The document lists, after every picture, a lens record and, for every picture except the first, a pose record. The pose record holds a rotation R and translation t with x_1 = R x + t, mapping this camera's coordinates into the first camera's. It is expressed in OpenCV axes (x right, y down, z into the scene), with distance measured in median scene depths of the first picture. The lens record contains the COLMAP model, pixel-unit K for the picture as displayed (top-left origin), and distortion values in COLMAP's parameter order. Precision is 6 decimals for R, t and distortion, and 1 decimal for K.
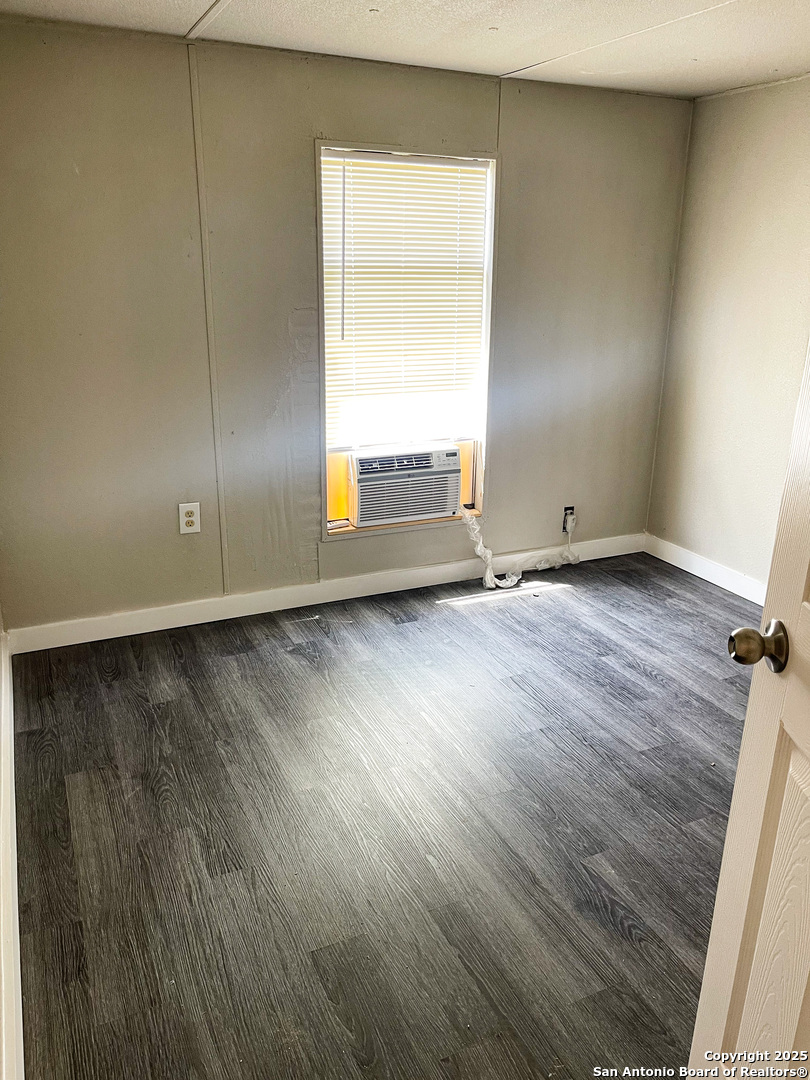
lens RADIAL K [[821.0, 0, 409.0], [0, 821.0, 537.2], [0, 0, 1]] dist [-0.007132, -0.001629]
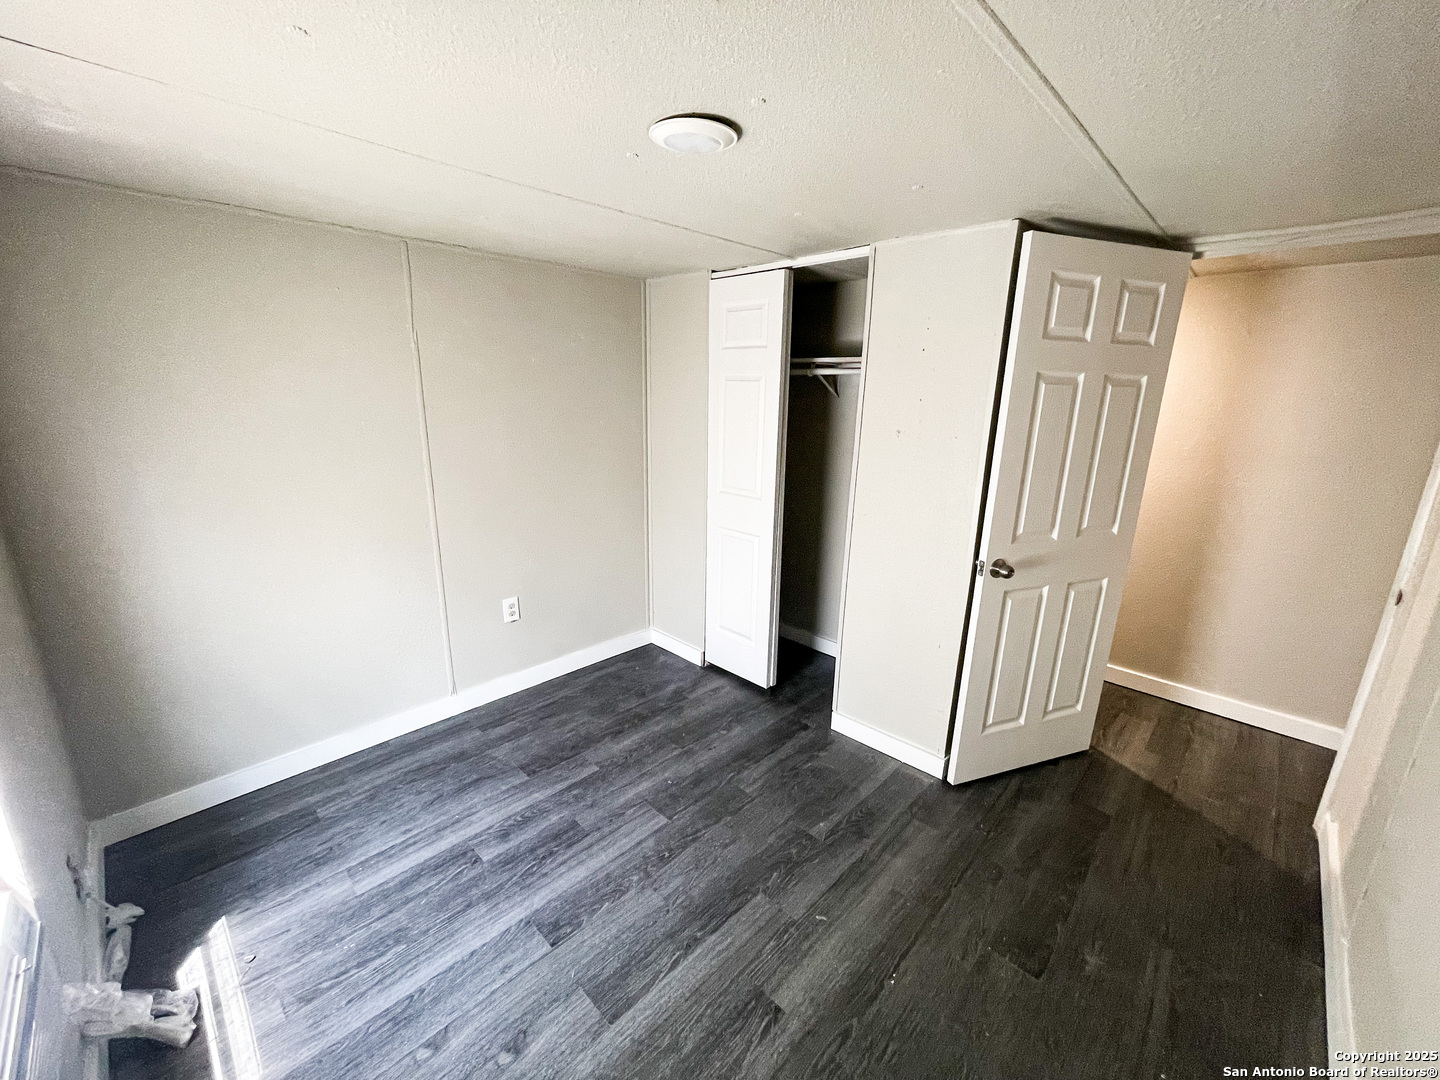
lens RADIAL K [[577.7, 0, 729.2], [0, 577.7, 548.1], [0, 0, 1]] dist [-0.000650, -0.000017]
pose [[-0.374719, -0.243732, 0.894528, -0.312226], [0.274407, 0.892444, 0.358114, -0.281867], [-0.885600, 0.379656, -0.267534, 0.786620]]
